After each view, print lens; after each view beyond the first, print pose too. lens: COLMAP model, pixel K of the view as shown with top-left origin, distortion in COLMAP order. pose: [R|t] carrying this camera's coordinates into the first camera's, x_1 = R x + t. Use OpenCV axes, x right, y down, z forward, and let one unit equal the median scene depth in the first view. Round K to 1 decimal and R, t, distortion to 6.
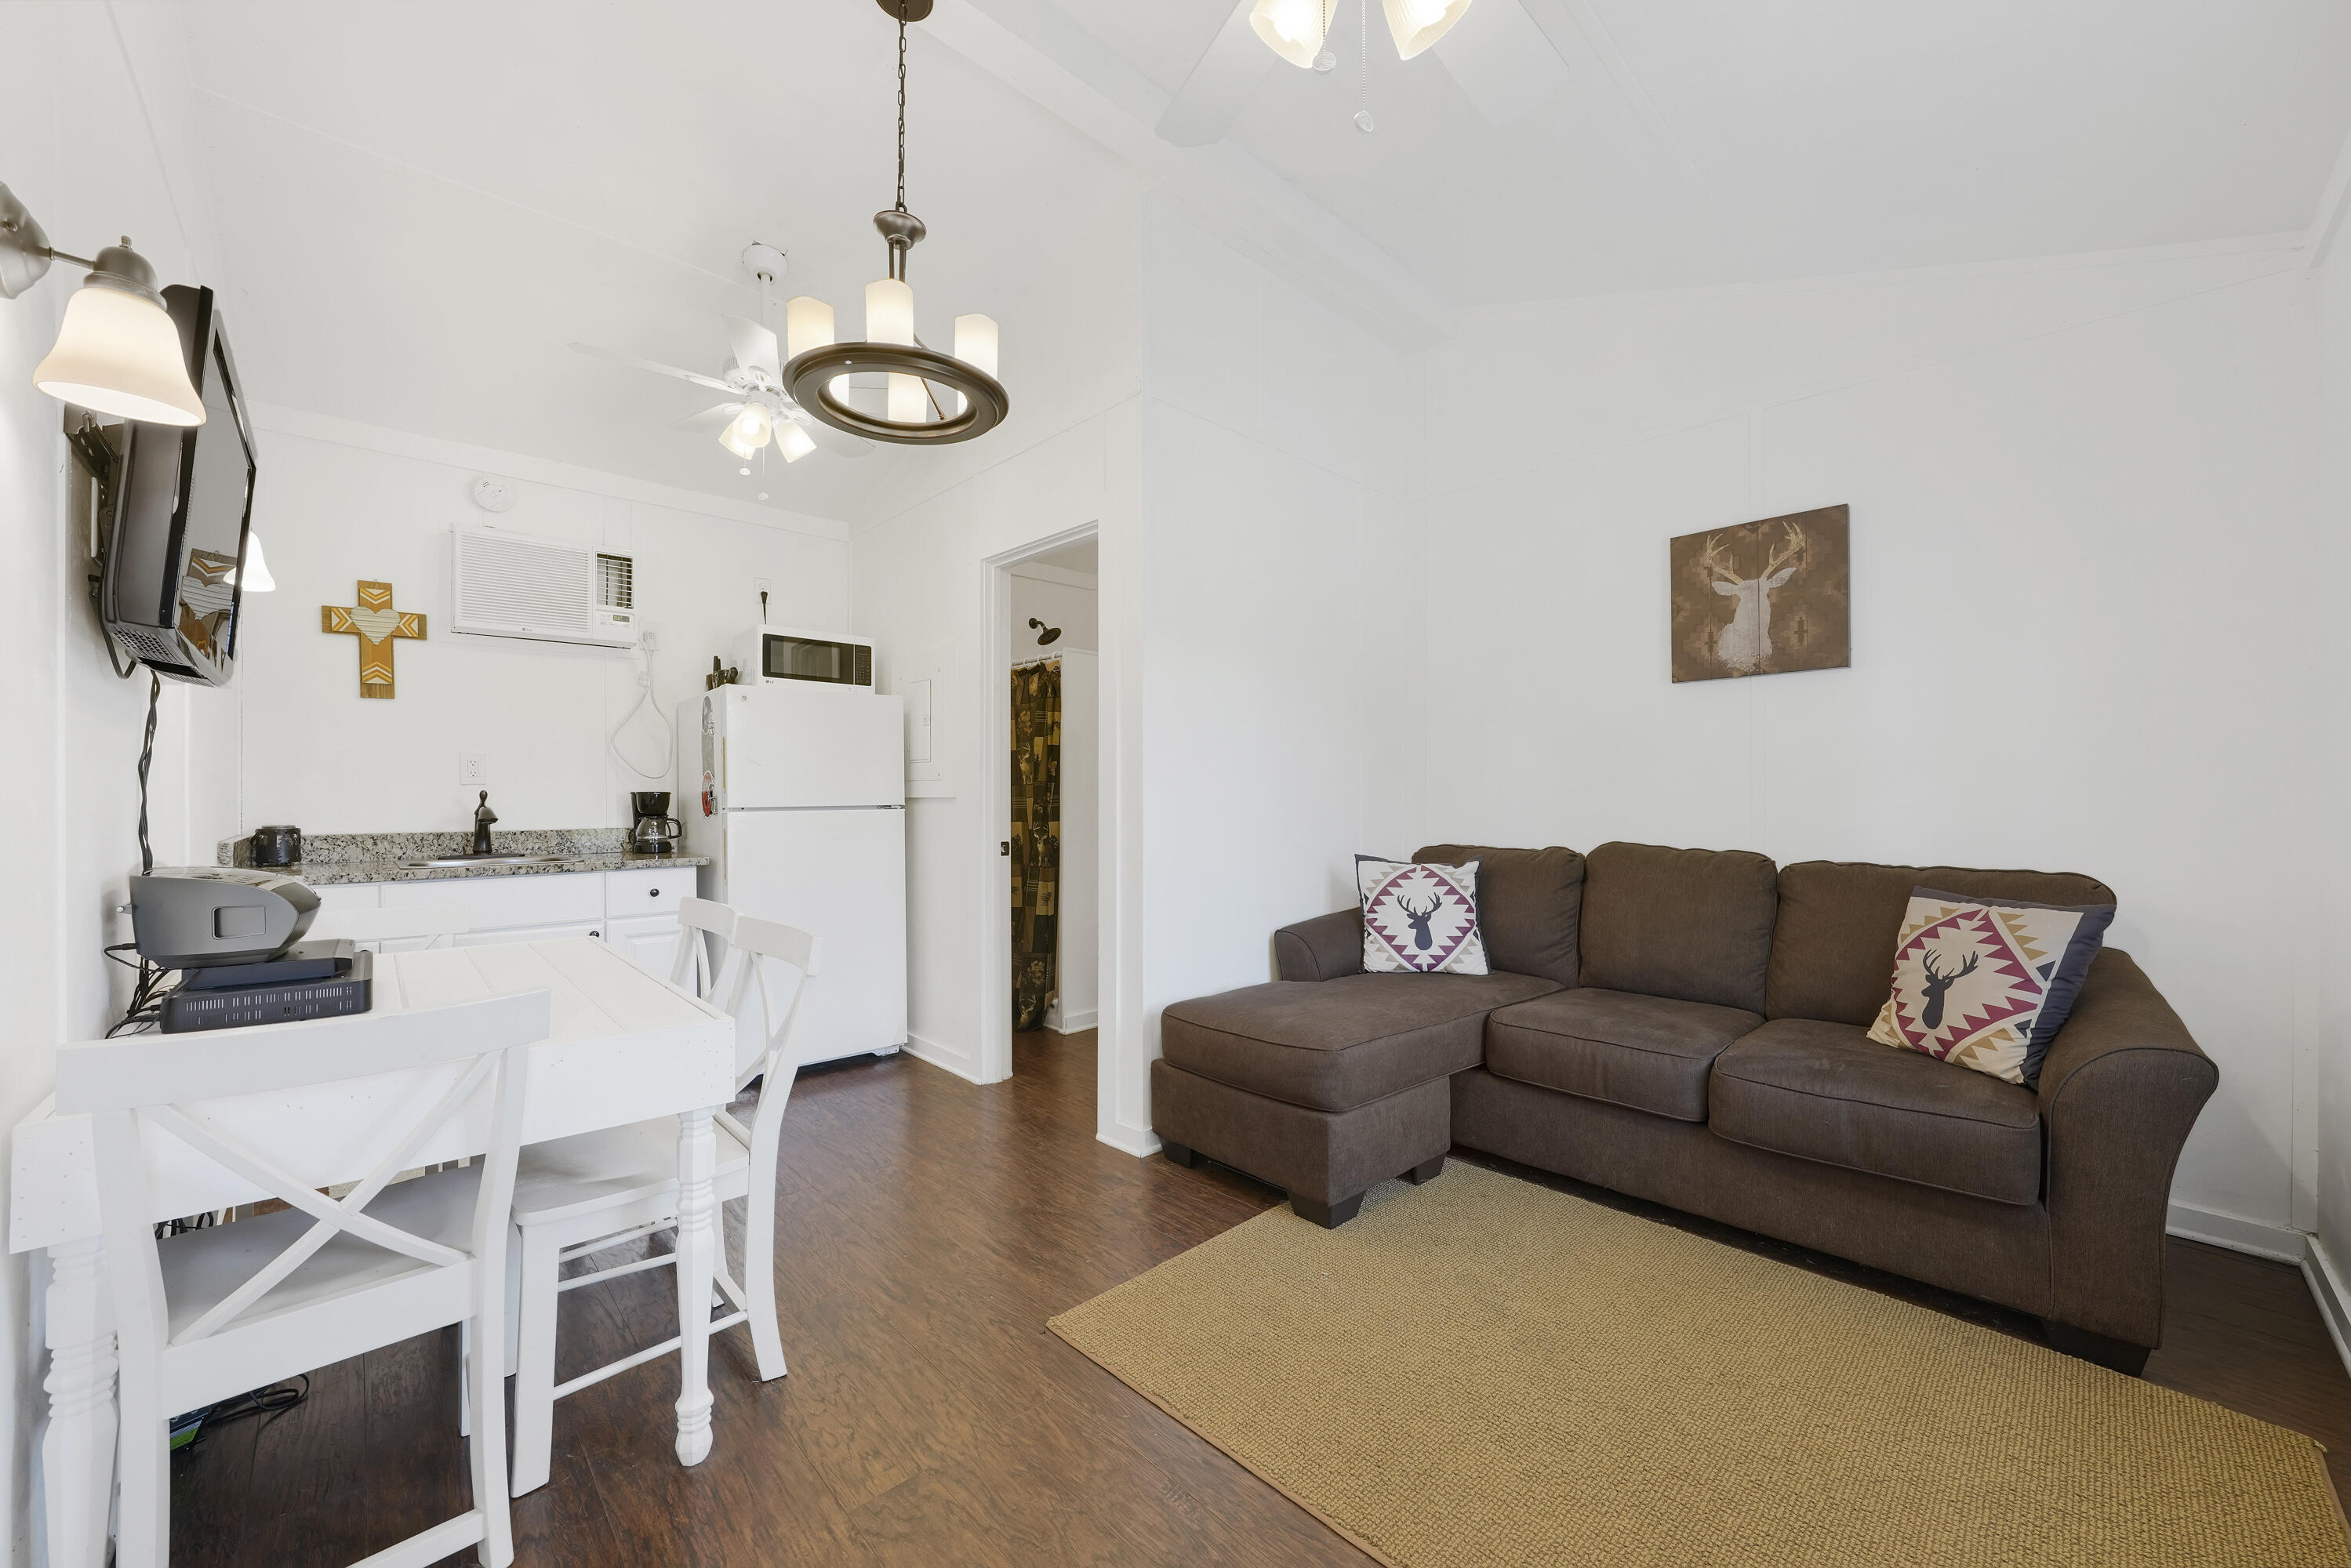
lens RADIAL K [[907.0, 0, 1171.2], [0, 907.0, 784.4], [0, 0, 1]] dist [-0.001135, 0.000069]
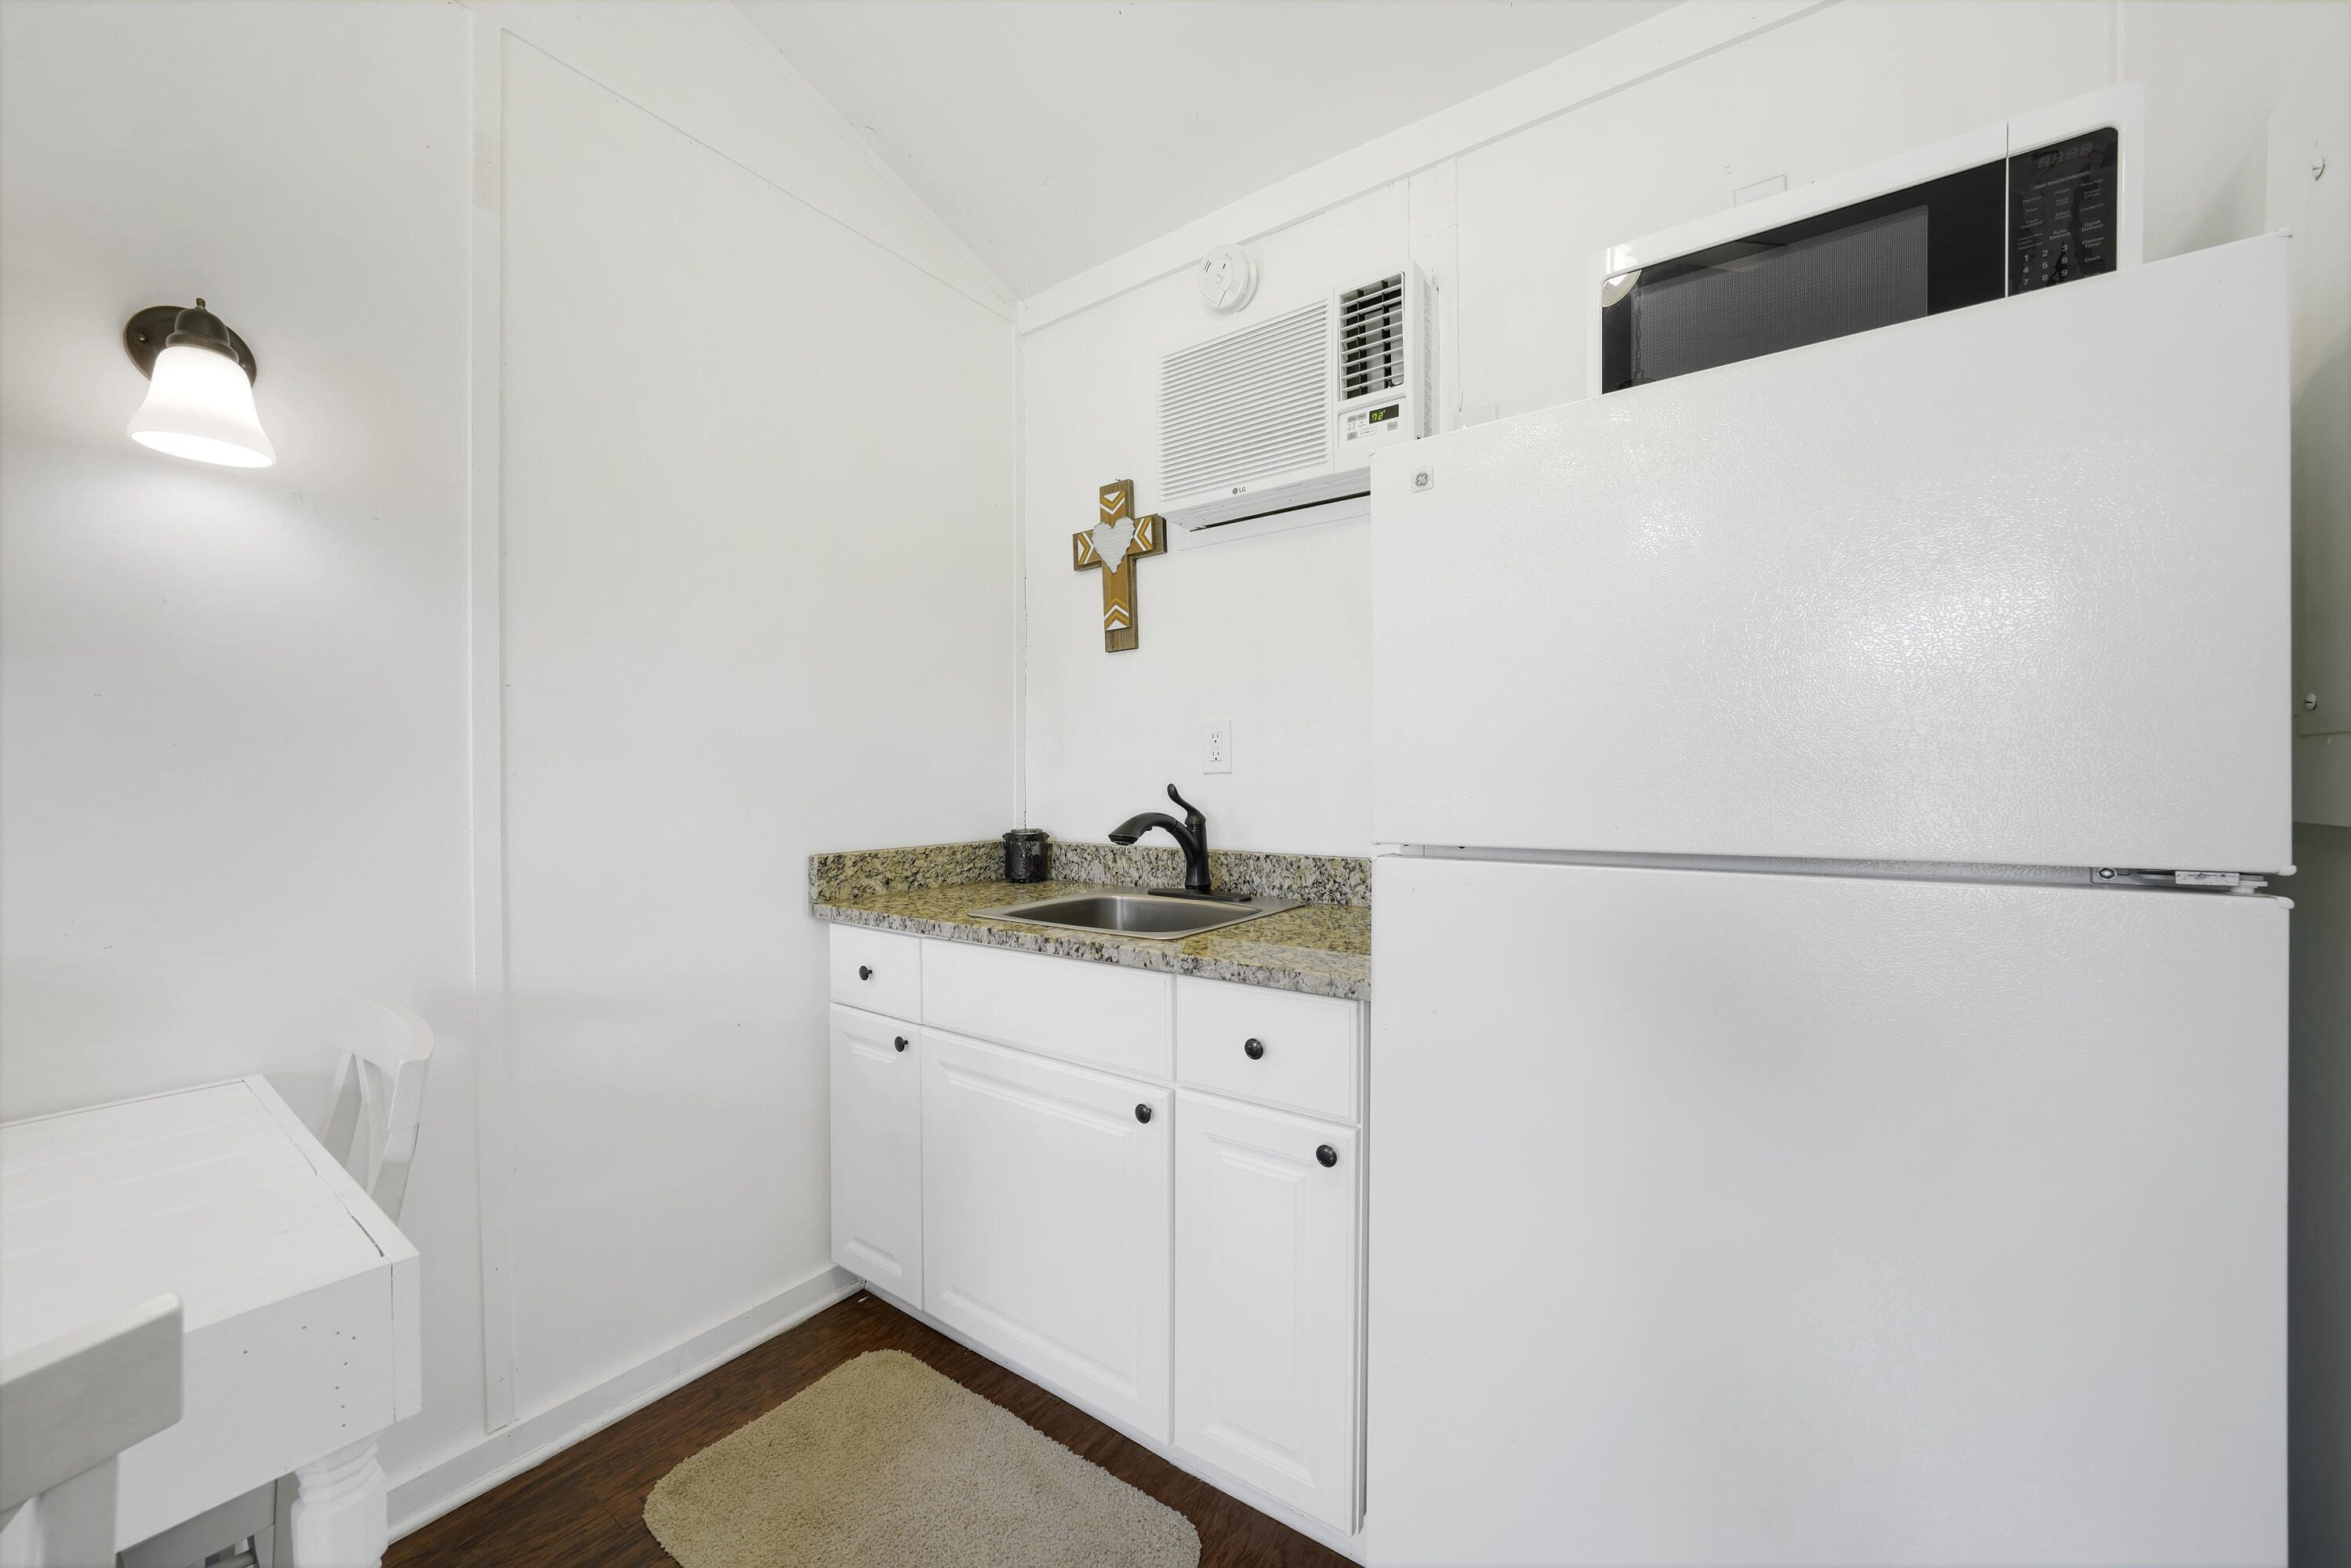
lens RADIAL K [[864.8, 0, 1181.0], [0, 864.8, 790.0], [0, 0, 1]] dist [0.009259, 0.000084]
pose [[0.199081, 0.004518, -0.979973, -0.228647], [0.009429, 0.999934, 0.006525, 0.008293], [0.979938, -0.010539, 0.199025, 0.965009]]
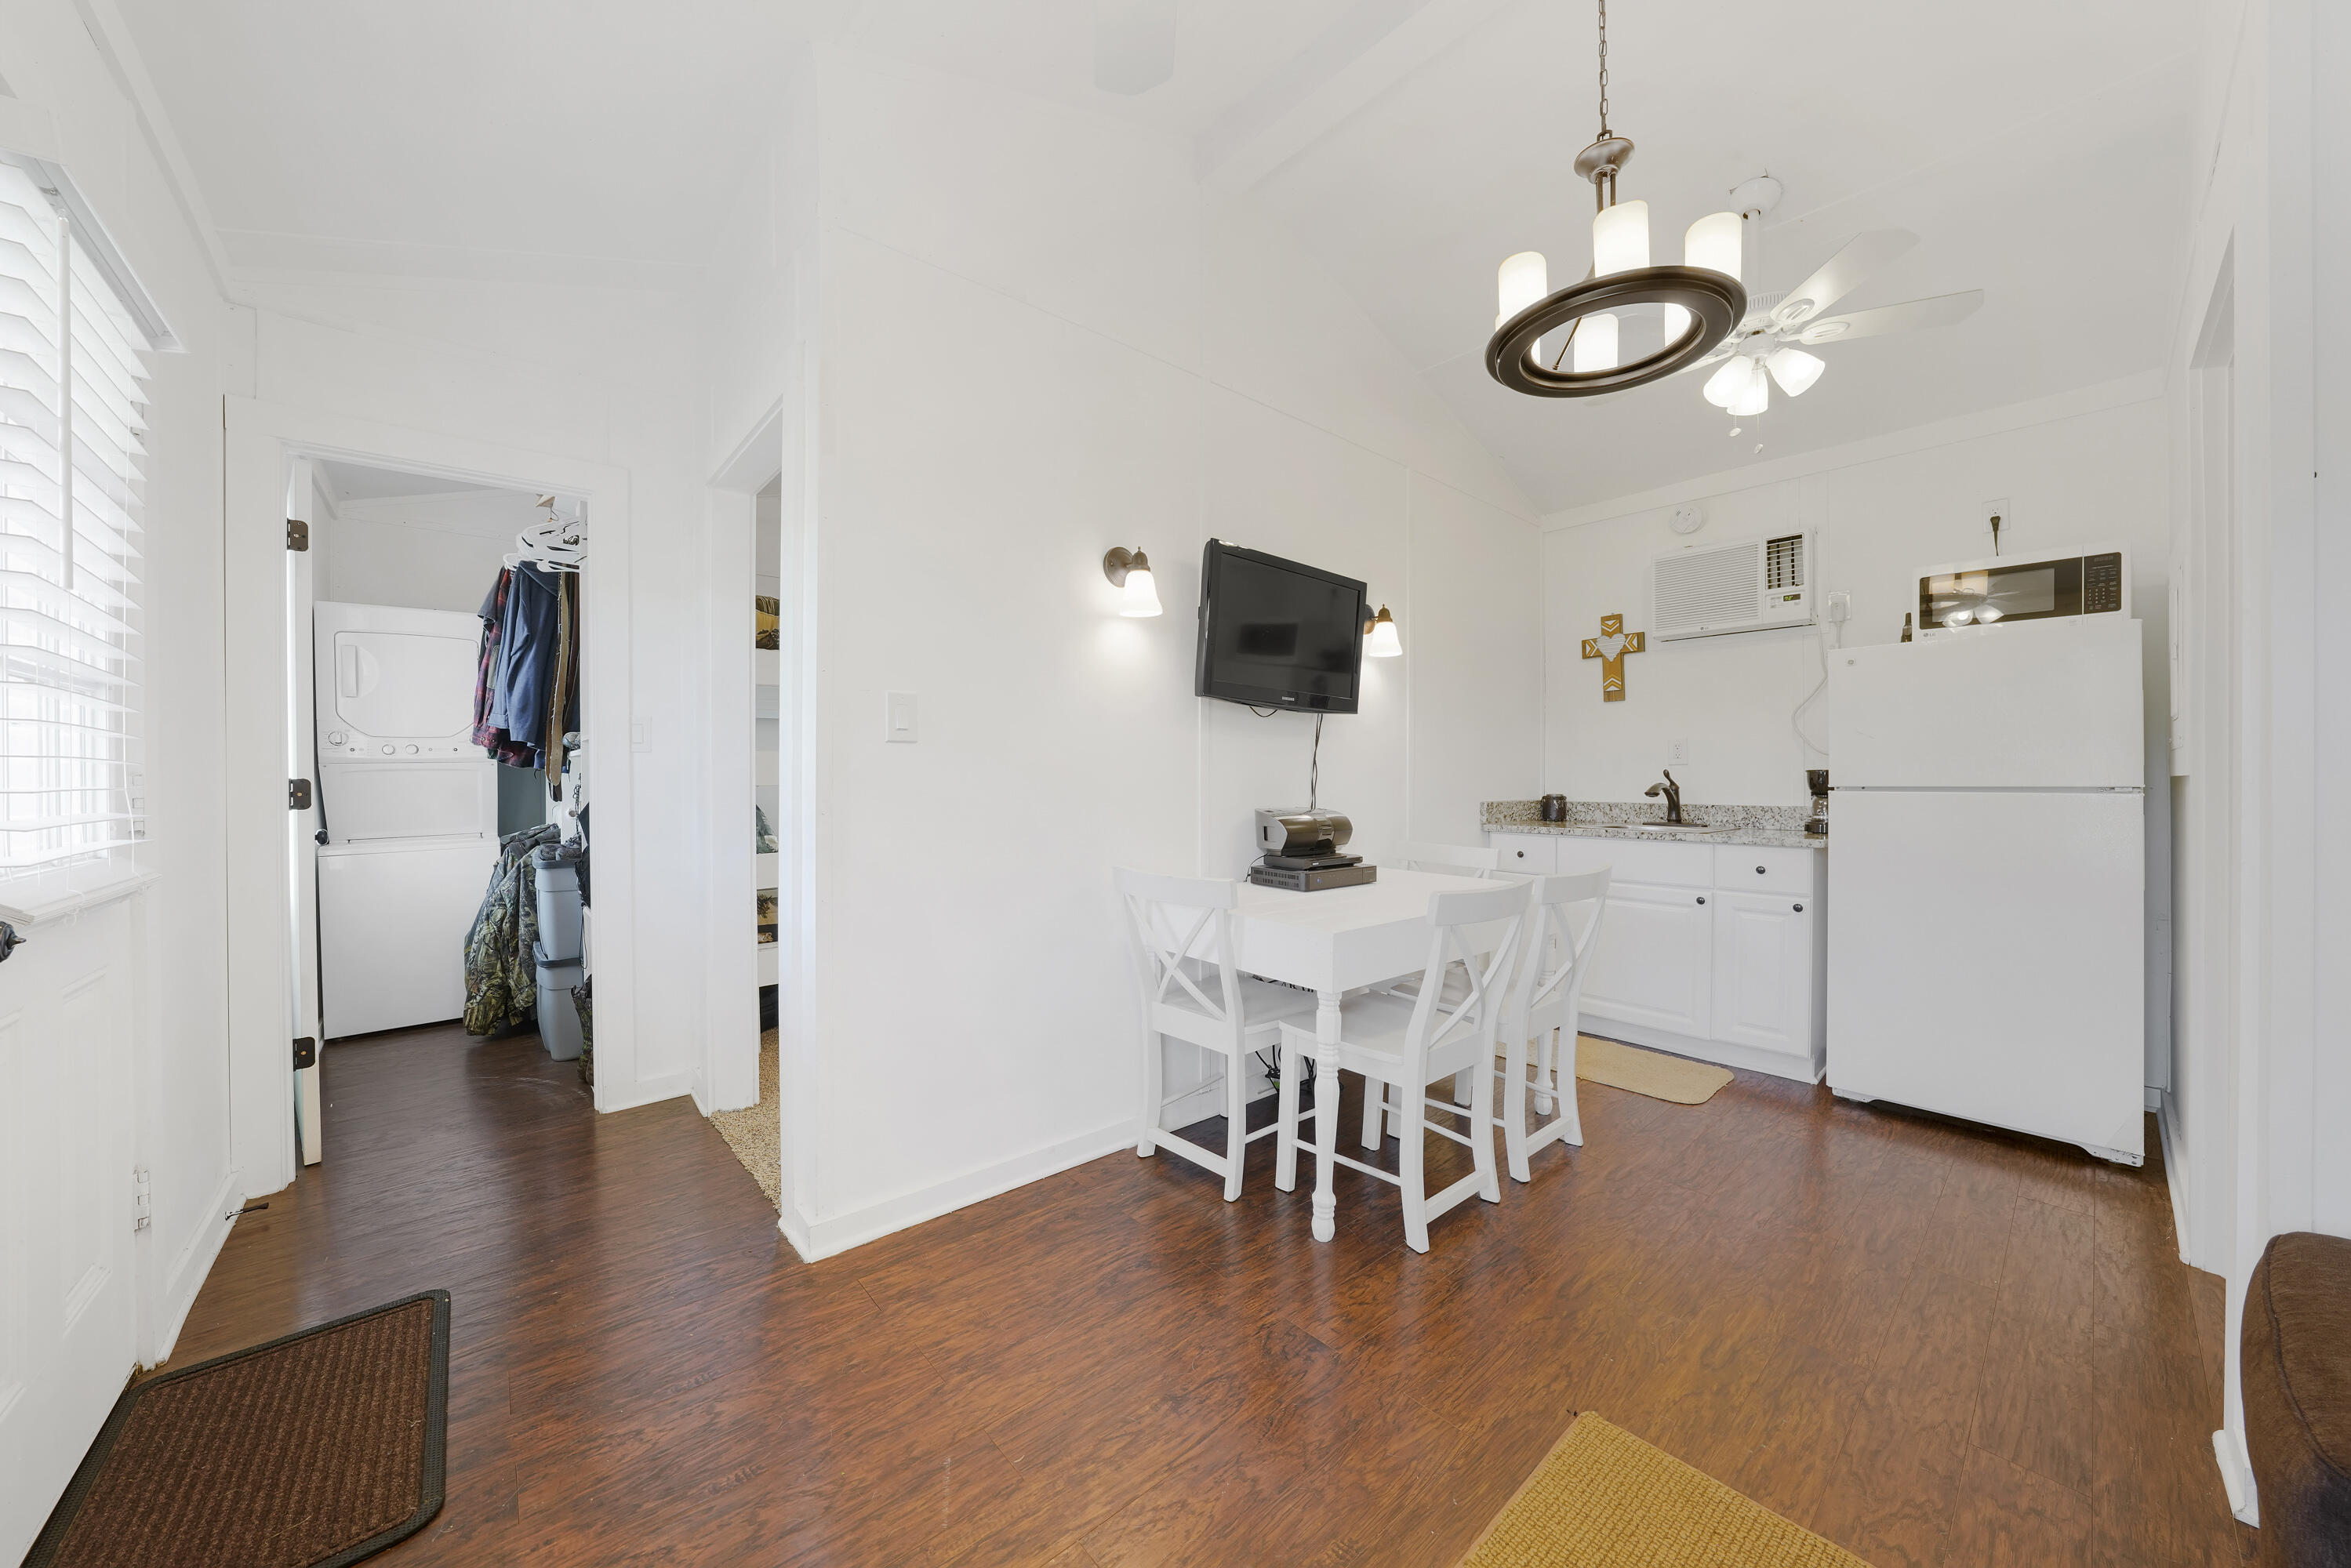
lens RADIAL K [[823.9, 0, 1177.0], [0, 823.9, 781.6], [0, 0, 1]] dist [-0.009336, 0.000164]
pose [[-0.039021, 0.008539, -0.999202, 0.389804], [0.007998, 0.999934, 0.008232, 0.009187], [0.999206, -0.007670, -0.039086, 0.422520]]
